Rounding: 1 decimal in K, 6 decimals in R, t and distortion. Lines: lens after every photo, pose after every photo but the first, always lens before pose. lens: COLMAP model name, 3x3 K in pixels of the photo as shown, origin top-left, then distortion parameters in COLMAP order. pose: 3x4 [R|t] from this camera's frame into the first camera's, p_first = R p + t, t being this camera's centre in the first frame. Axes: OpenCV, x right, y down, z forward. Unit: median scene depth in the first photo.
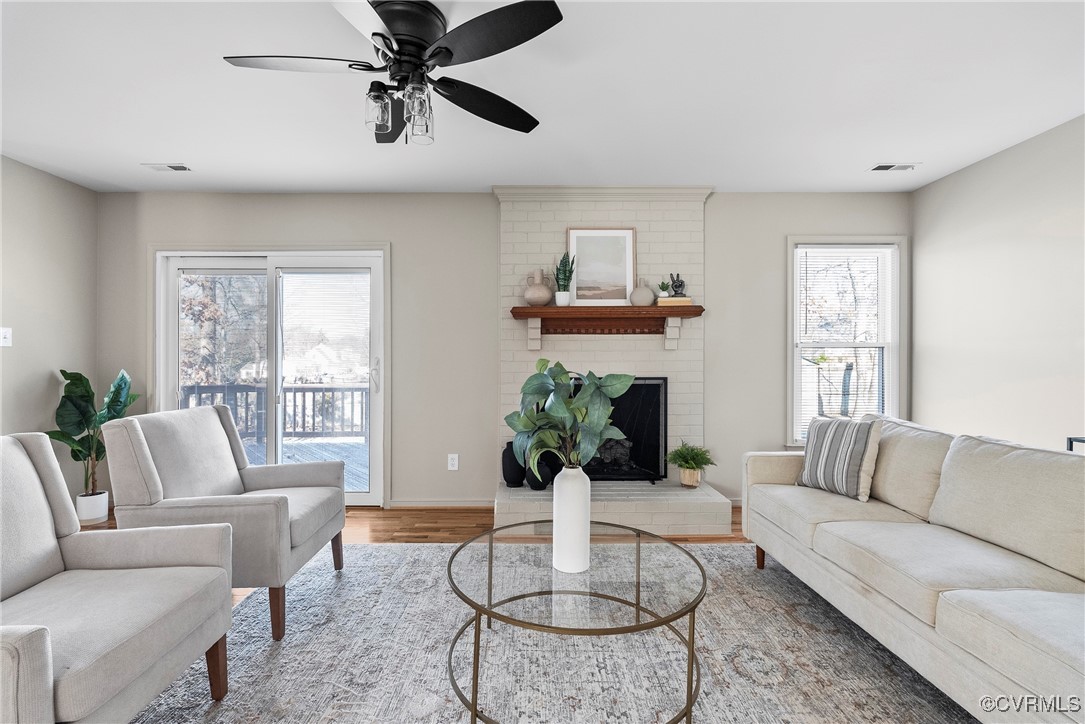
lens RADIAL K [[481.3, 0, 539.1], [0, 481.3, 362.5], [0, 0, 1]] dist [-0.003629, 0.000806]
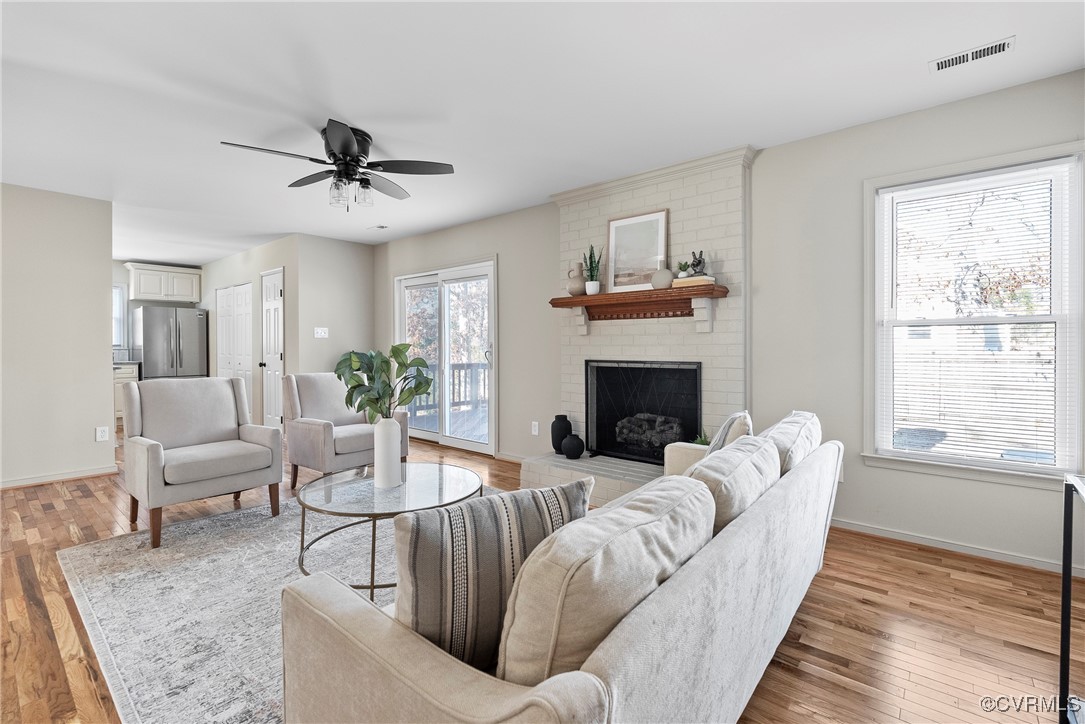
lens RADIAL K [[481.3, 0, 542.3], [0, 481.3, 353.0], [0, 0, 1]] dist [-0.003629, 0.000806]
pose [[0.764747, 0.009322, -0.644263, 0.636729], [-0.001024, 0.999912, 0.013252, 0.000814], [0.644330, -0.009475, 0.764689, 0.086566]]
